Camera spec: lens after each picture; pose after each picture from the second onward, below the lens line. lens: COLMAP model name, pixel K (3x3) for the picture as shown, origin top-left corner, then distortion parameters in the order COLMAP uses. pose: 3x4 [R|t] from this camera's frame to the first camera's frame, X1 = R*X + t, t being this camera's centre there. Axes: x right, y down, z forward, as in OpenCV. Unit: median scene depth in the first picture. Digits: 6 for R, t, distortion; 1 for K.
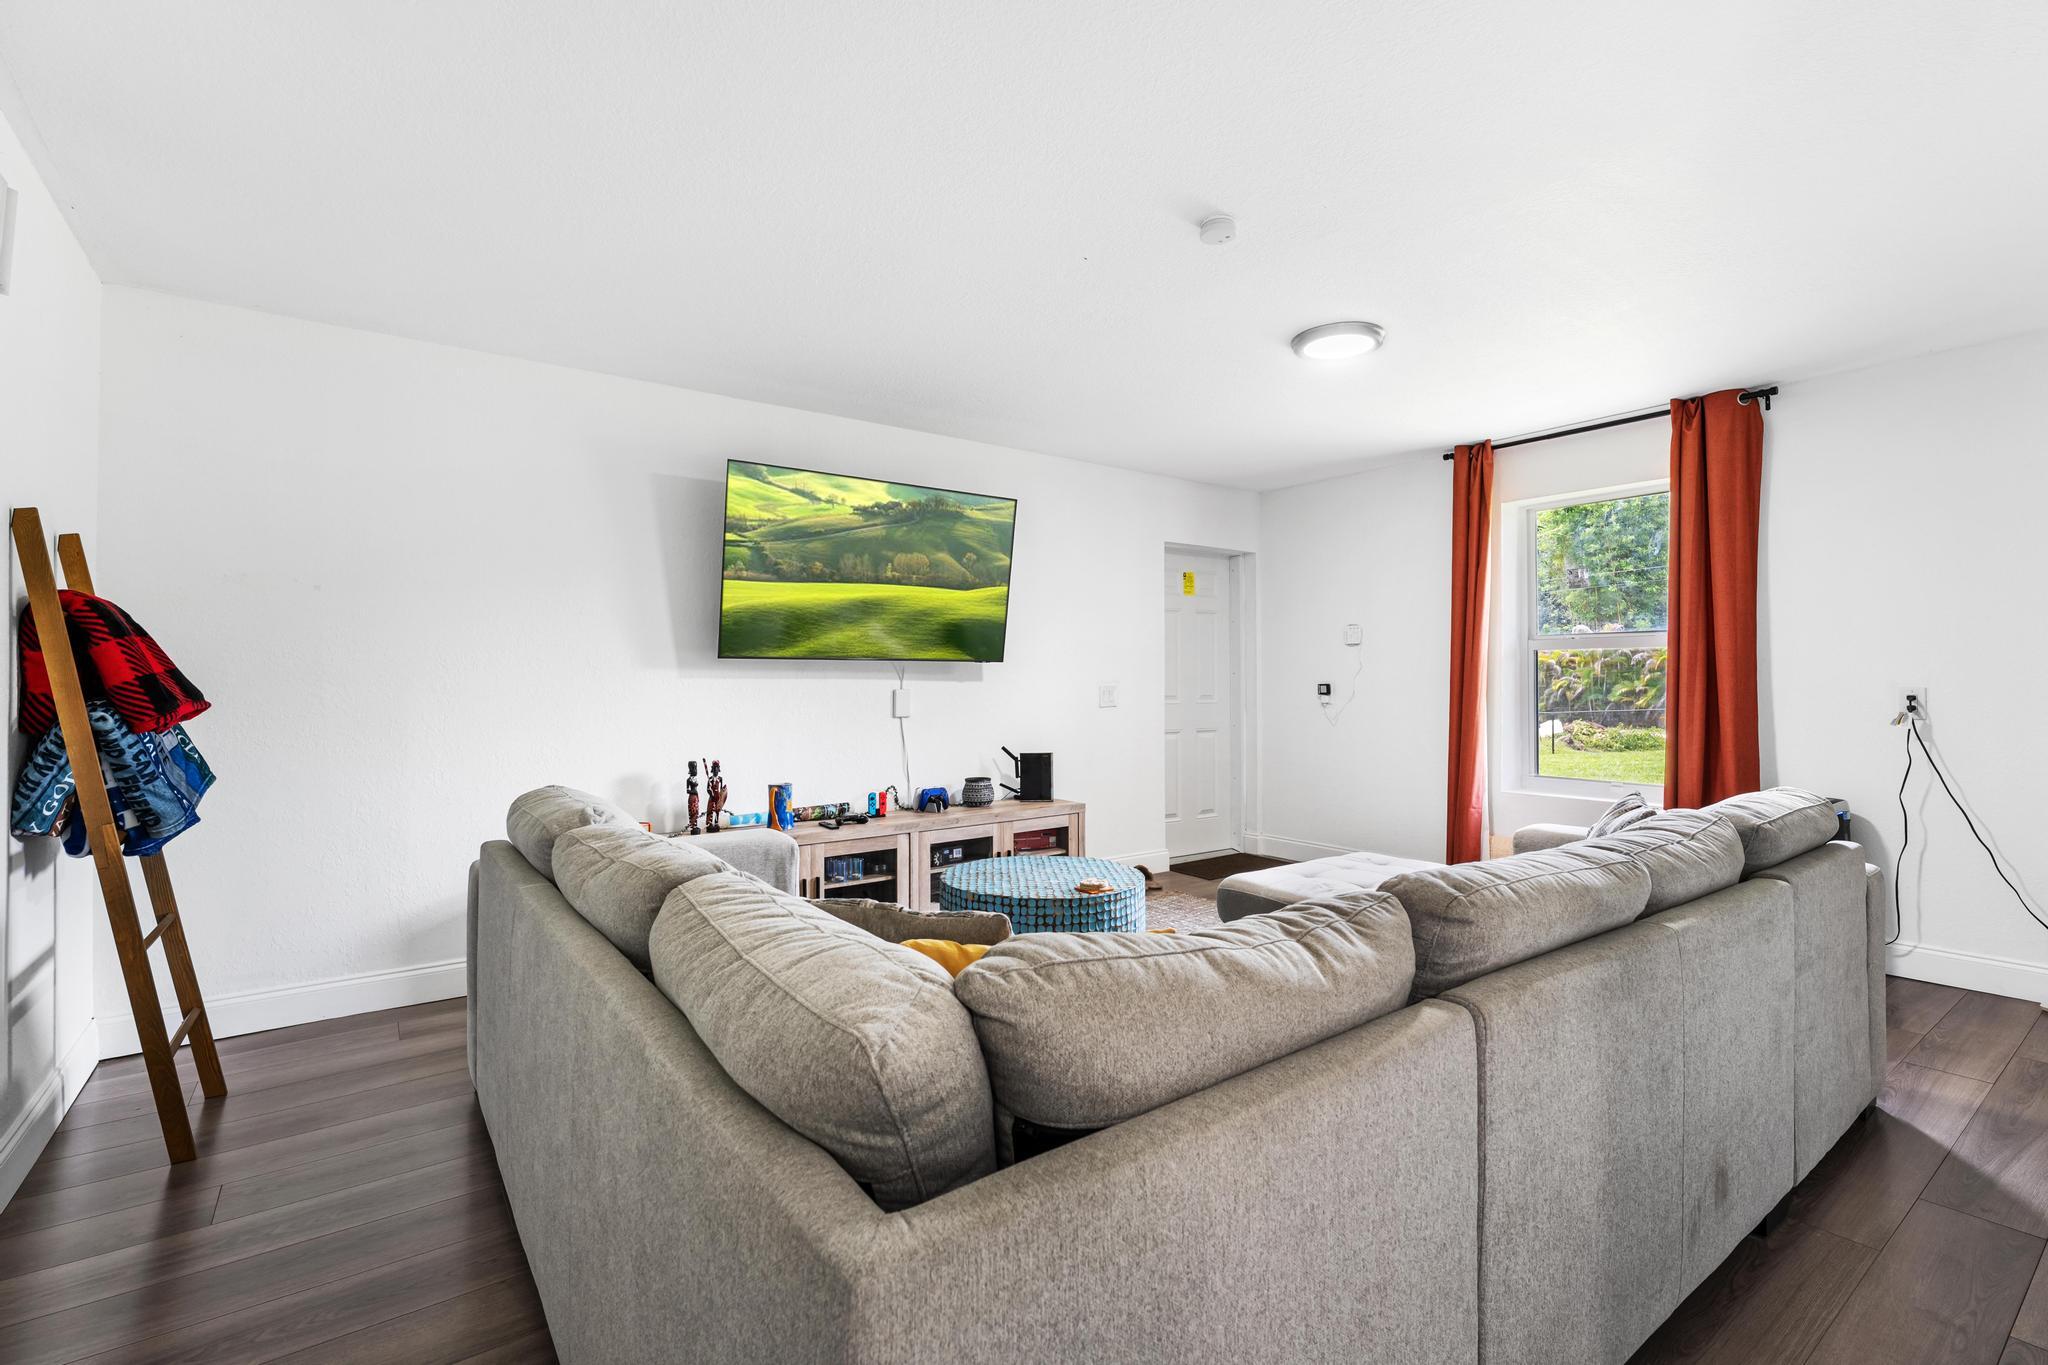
lens RADIAL K [[921.6, 0, 1031.0], [0, 921.6, 677.2], [0, 0, 1]] dist [-0.000806, 0.000015]
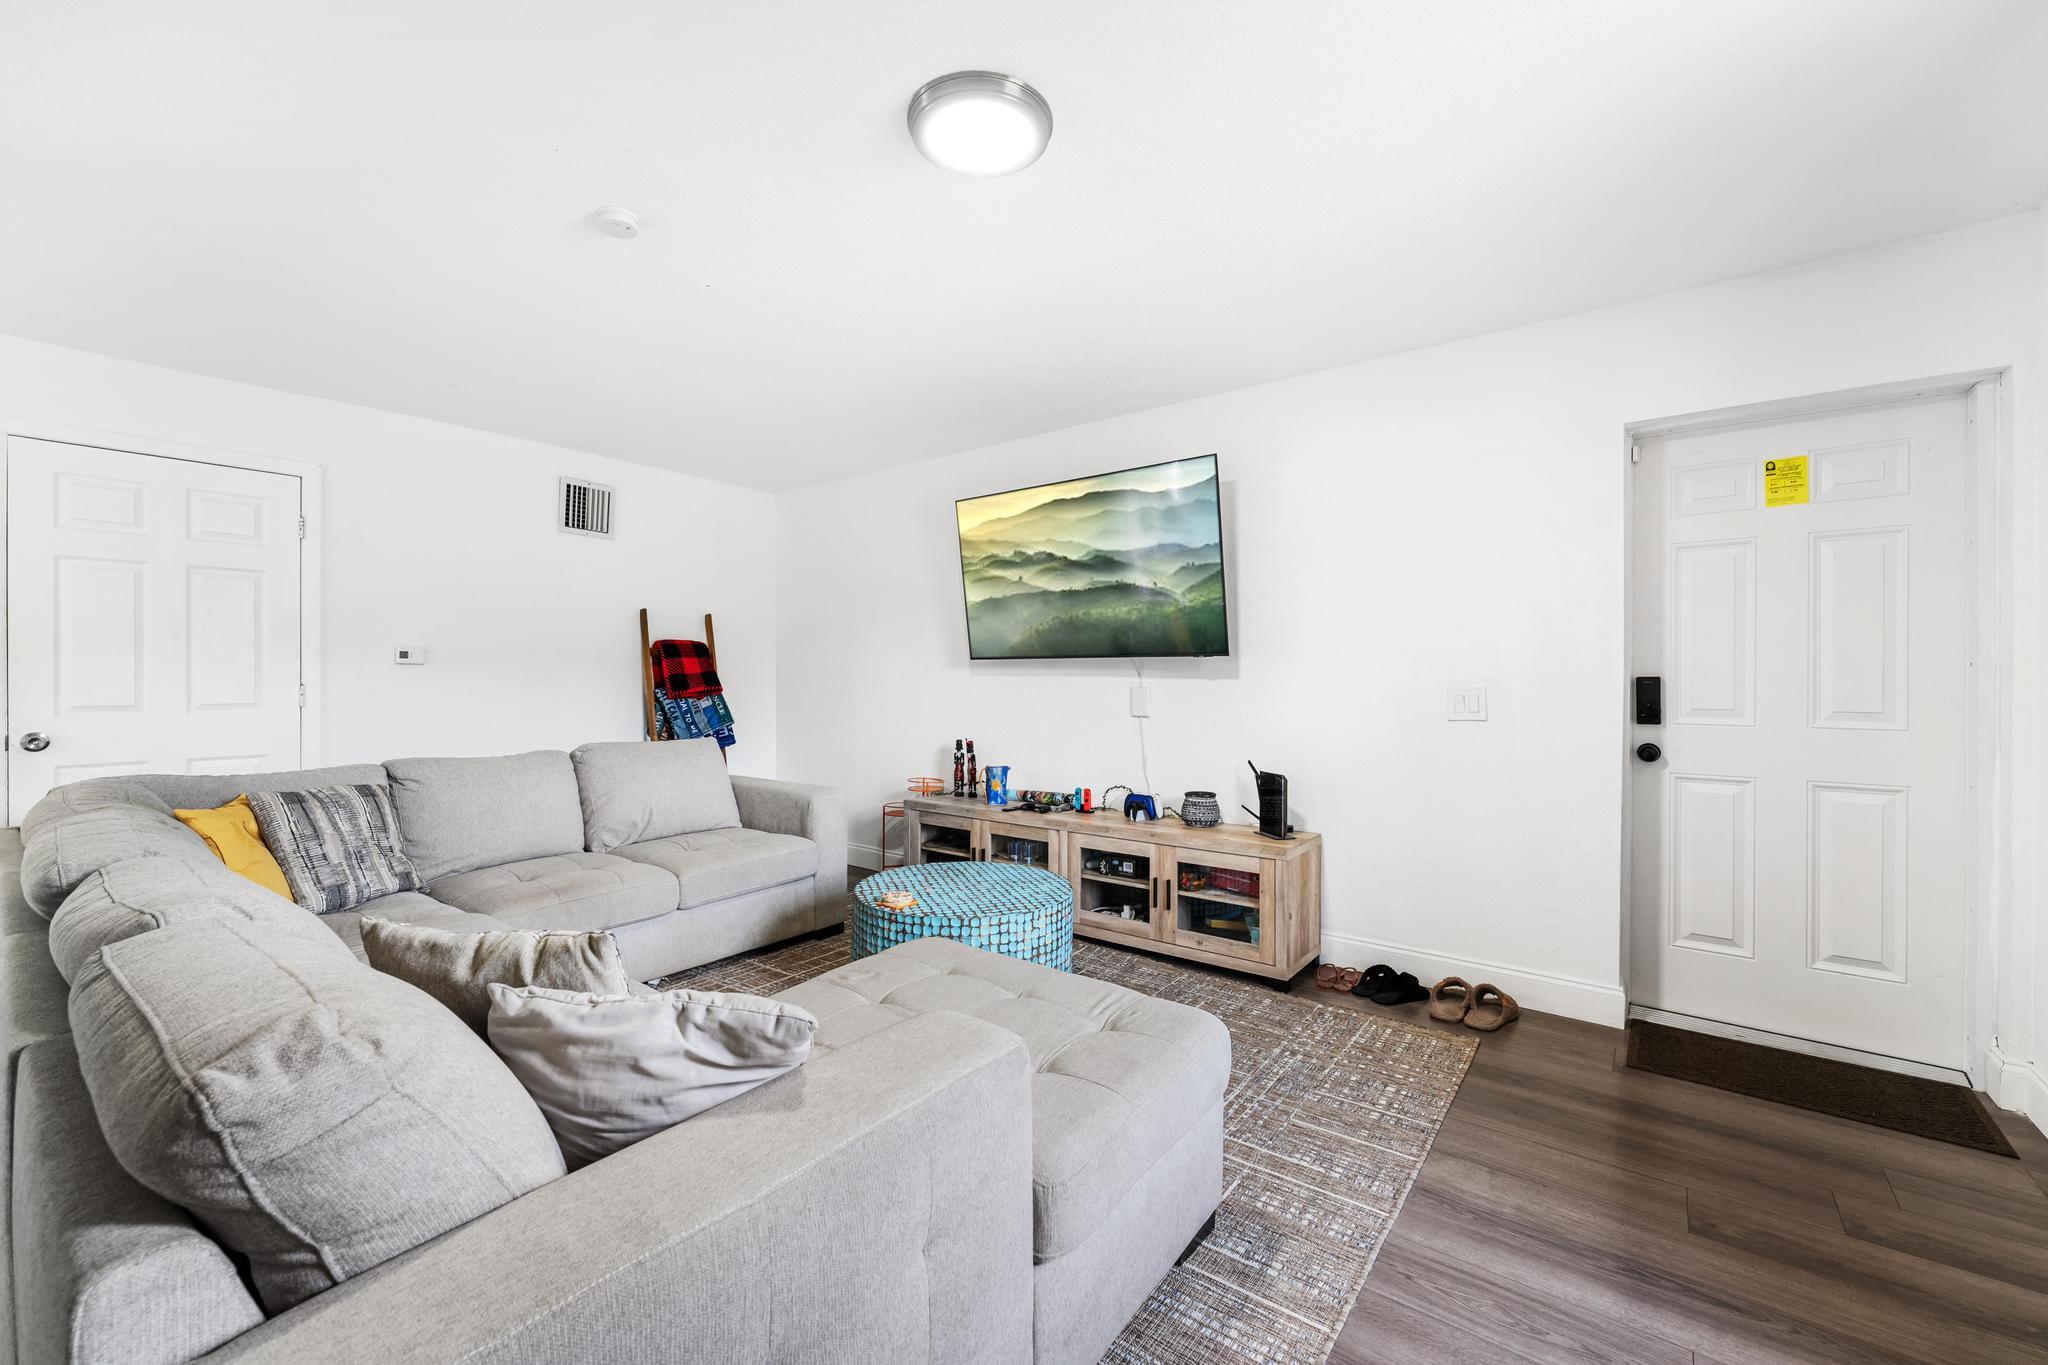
lens RADIAL K [[822.3, 0, 1027.5], [0, 822.3, 683.2], [0, 0, 1]] dist [-0.001868, 0.000110]
pose [[0.260988, 0.003877, -0.965334, 0.701308], [0.000096, 0.999992, 0.004042, 0.005384], [0.965342, -0.001147, 0.260986, 0.713615]]
